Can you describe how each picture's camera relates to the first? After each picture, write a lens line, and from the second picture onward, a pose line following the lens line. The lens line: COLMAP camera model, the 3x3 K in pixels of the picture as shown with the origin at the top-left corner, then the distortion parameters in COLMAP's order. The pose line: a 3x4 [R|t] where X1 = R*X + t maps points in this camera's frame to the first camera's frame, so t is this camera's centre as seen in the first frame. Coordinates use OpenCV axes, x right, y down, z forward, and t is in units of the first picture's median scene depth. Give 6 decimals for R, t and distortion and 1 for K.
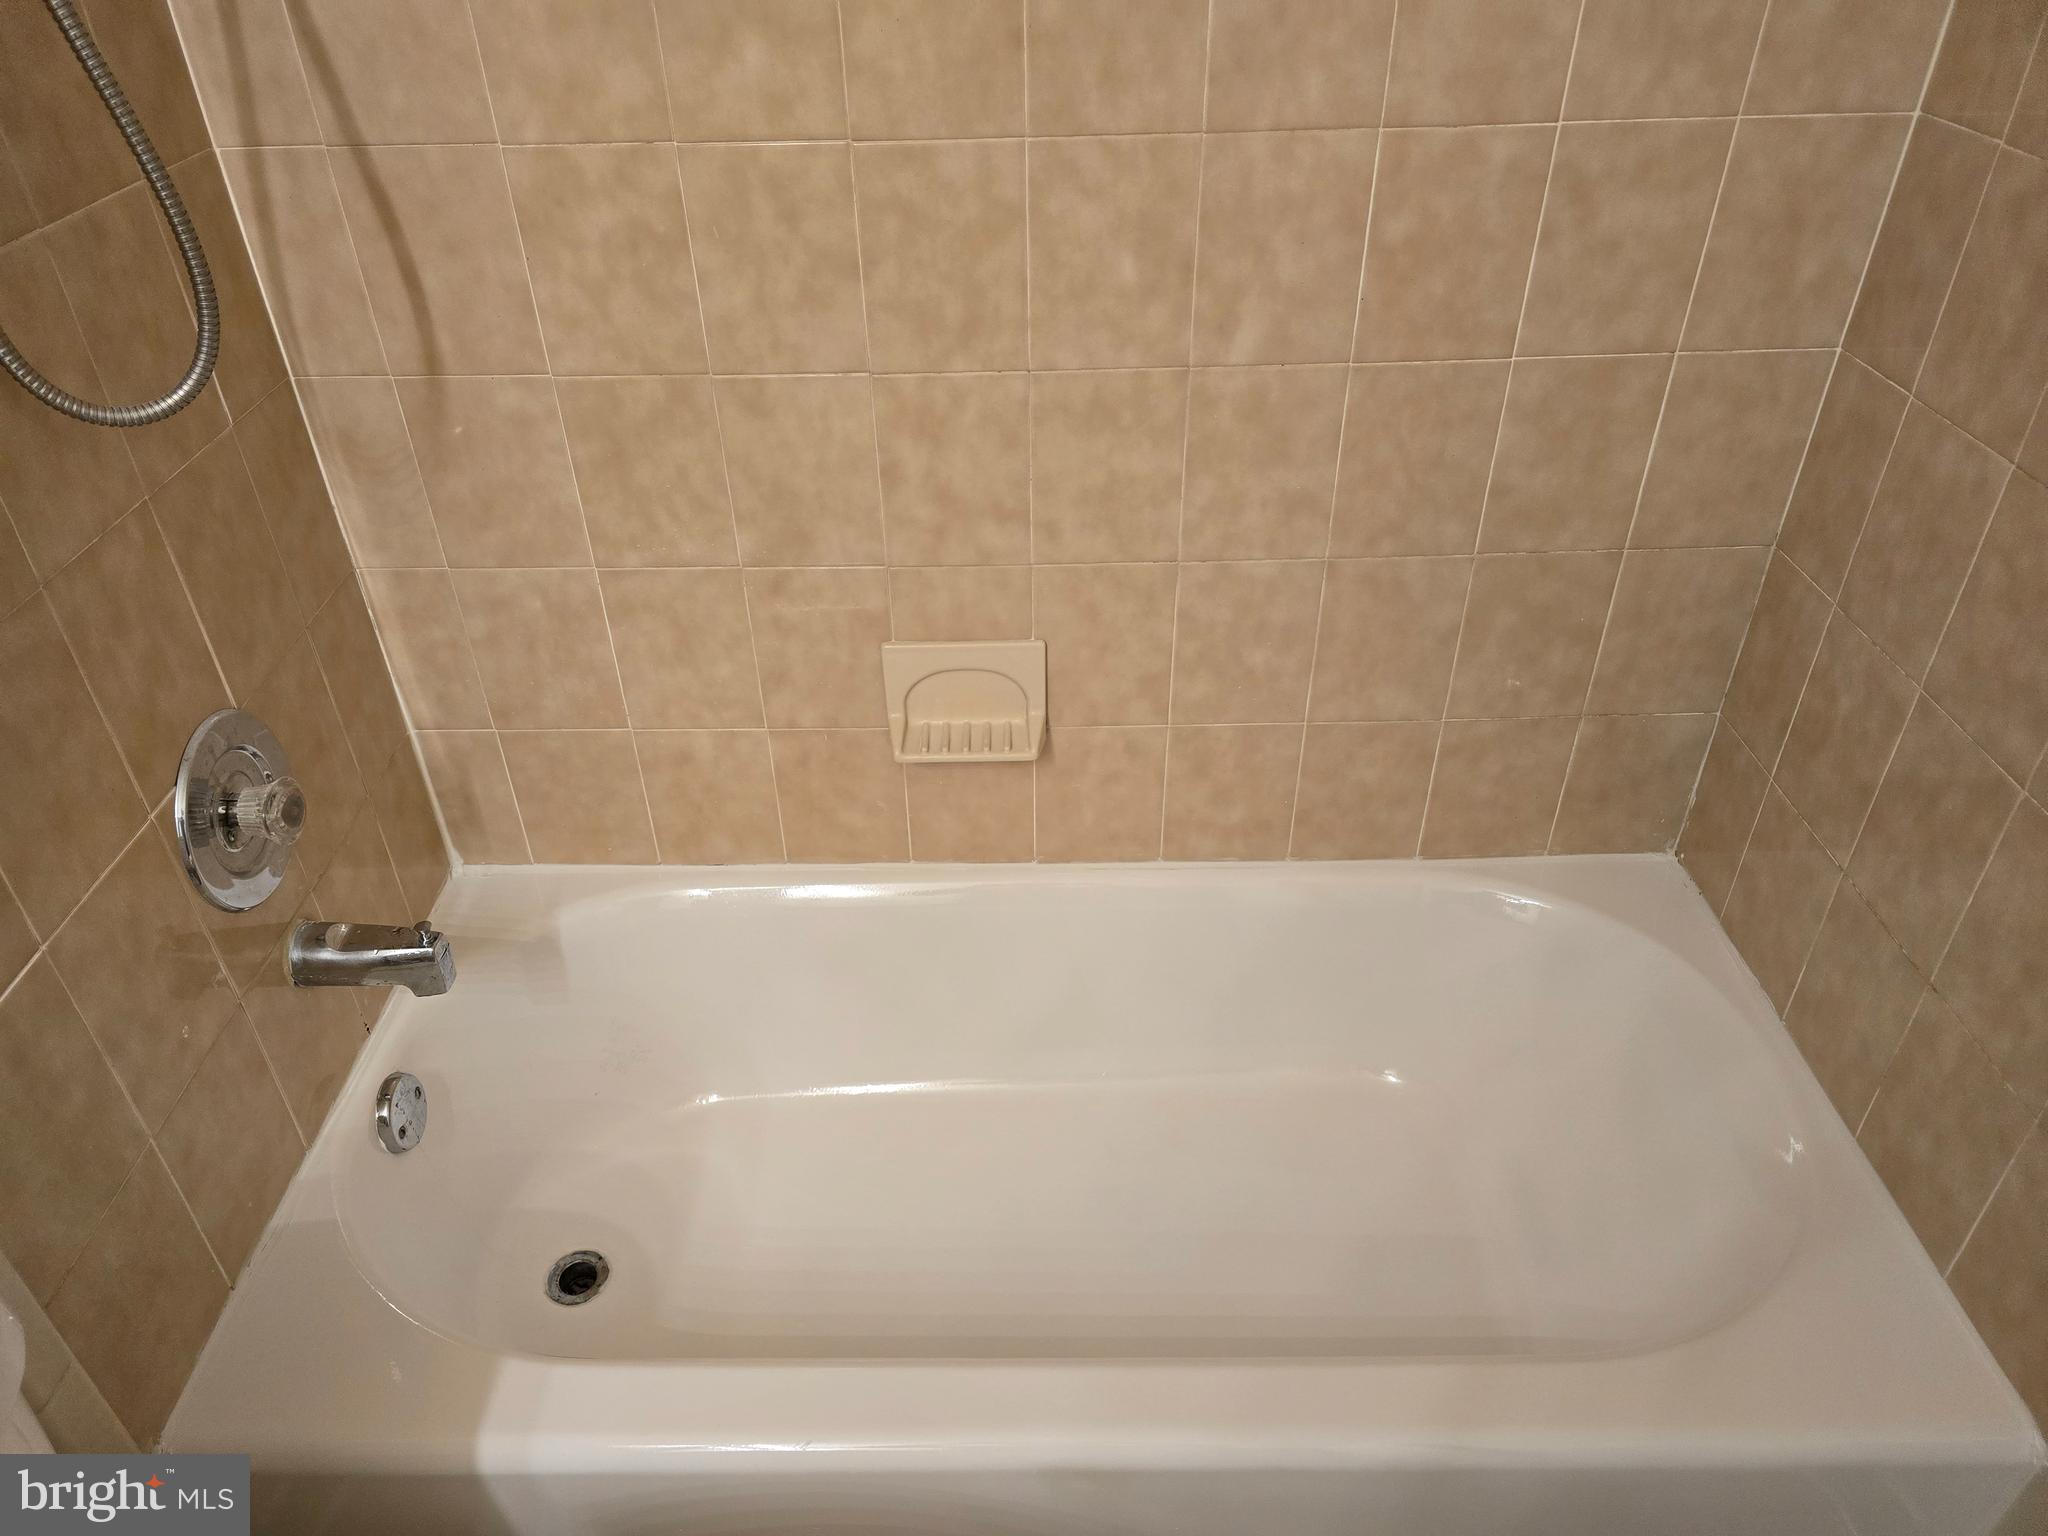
lens RADIAL K [[1429.4, 0, 1024.0], [0, 1429.4, 768.0], [0, 0, 1]] dist [0.057395, -0.062316]
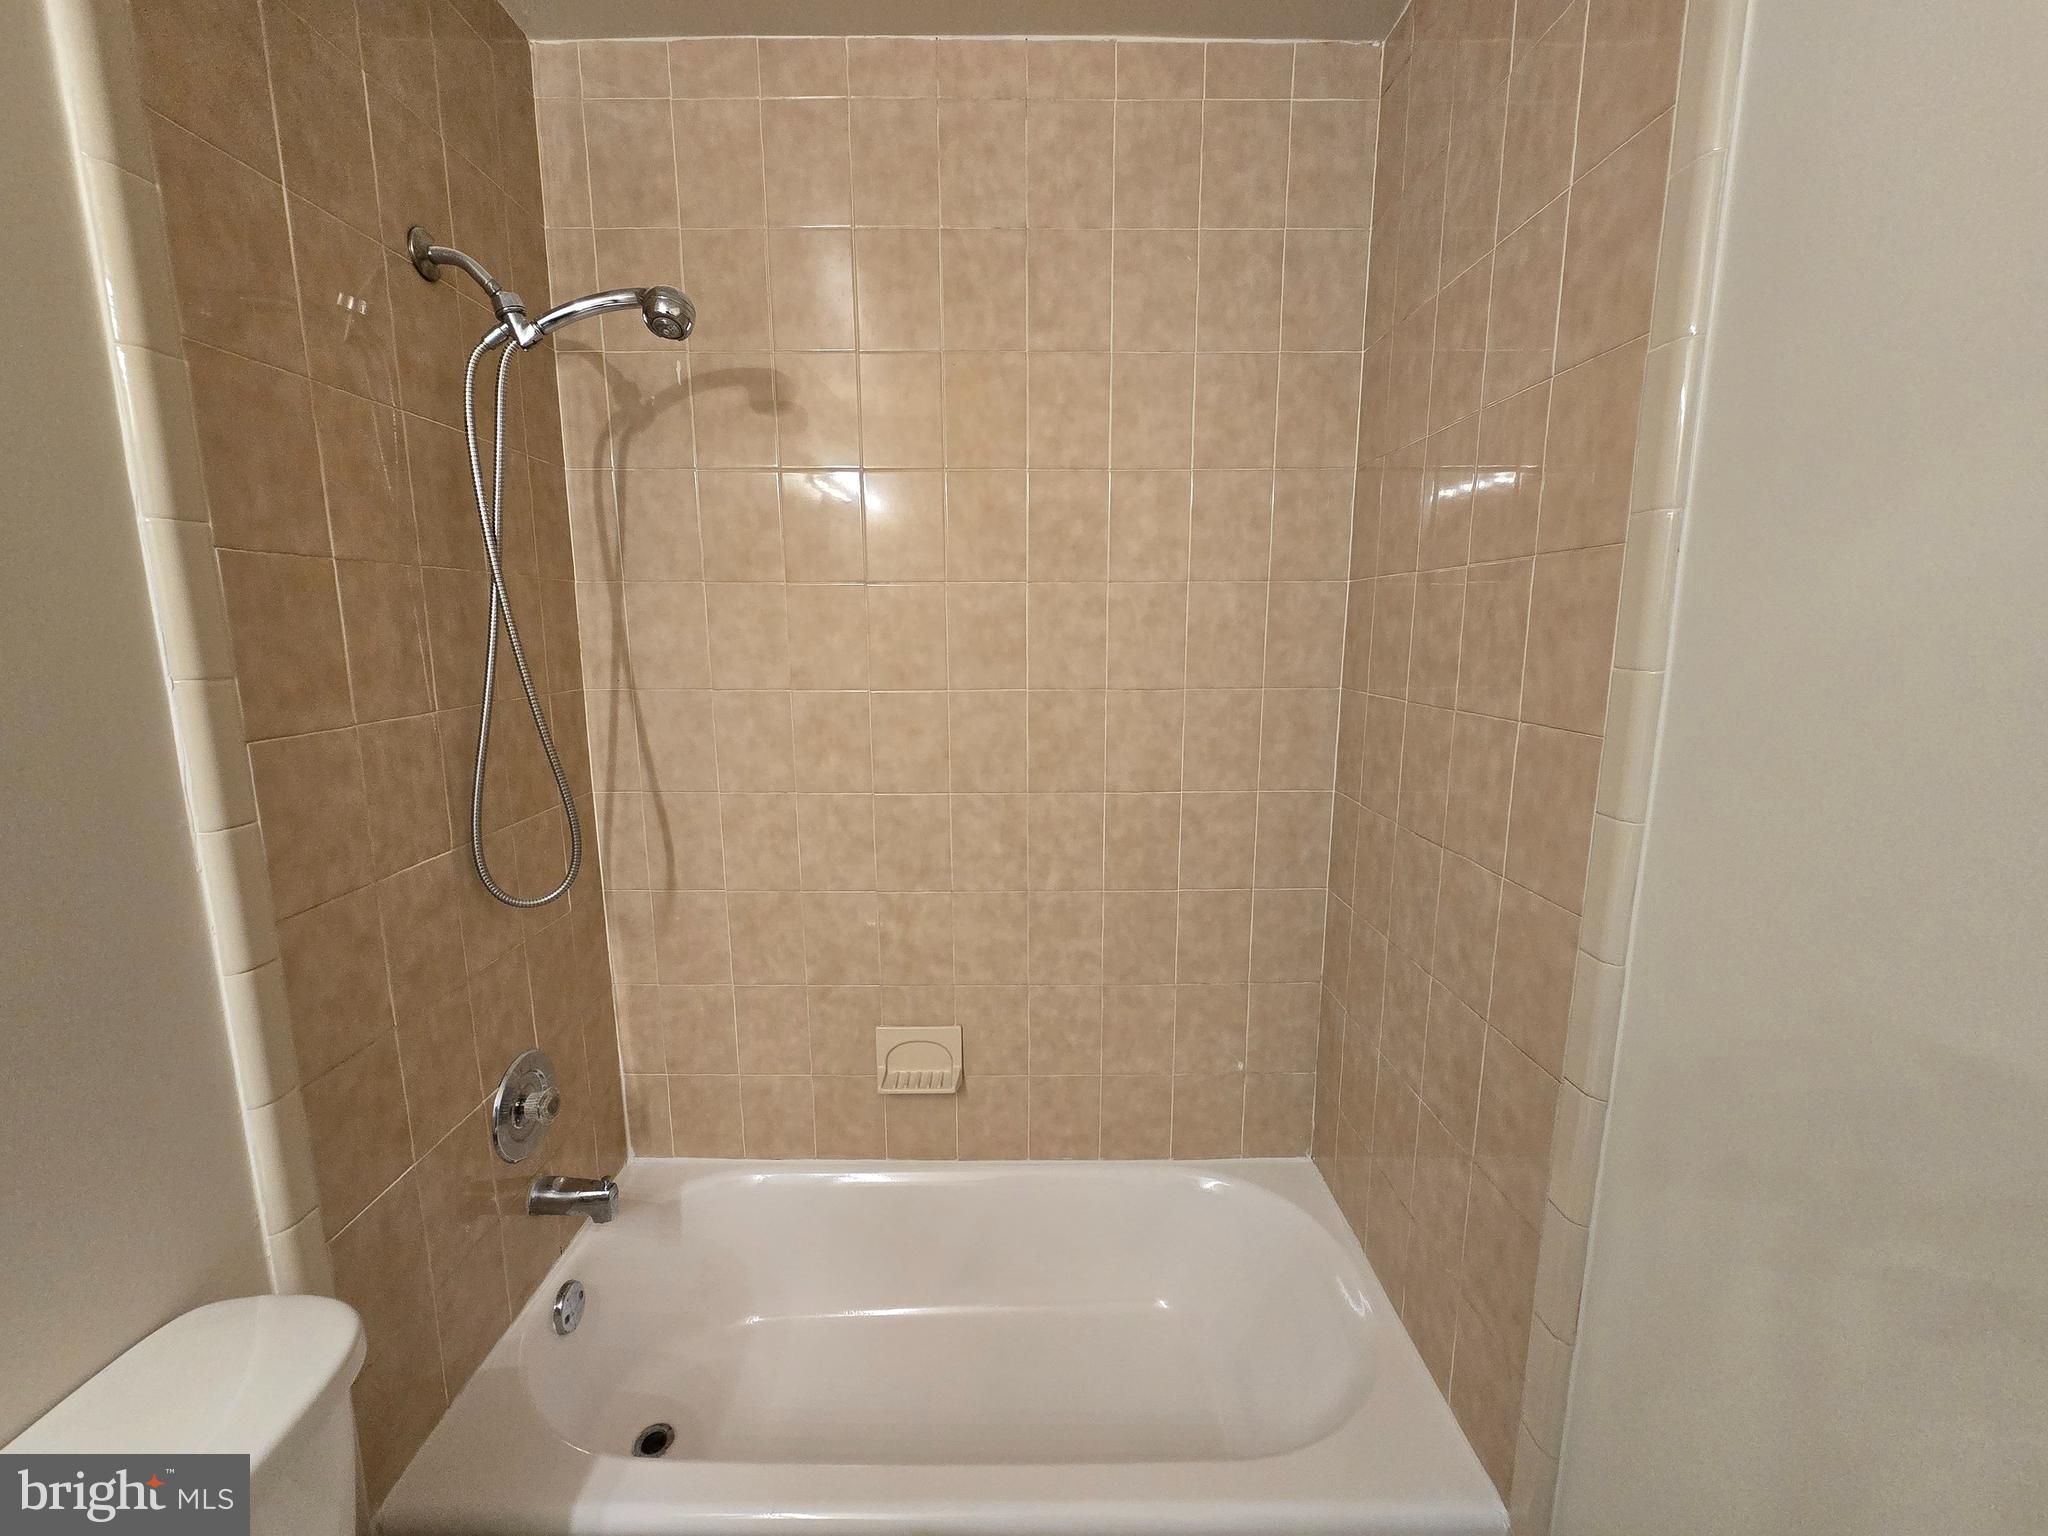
lens RADIAL K [[788.2, 0, 1024.0], [0, 788.2, 768.0], [0, 0, 1]] dist [0.000330, 0.000030]
pose [[0.999150, 0.020729, 0.035642, 0.062167], [-0.003874, 0.907802, -0.419382, 0.046650], [-0.041049, 0.418887, 0.907110, -0.140534]]
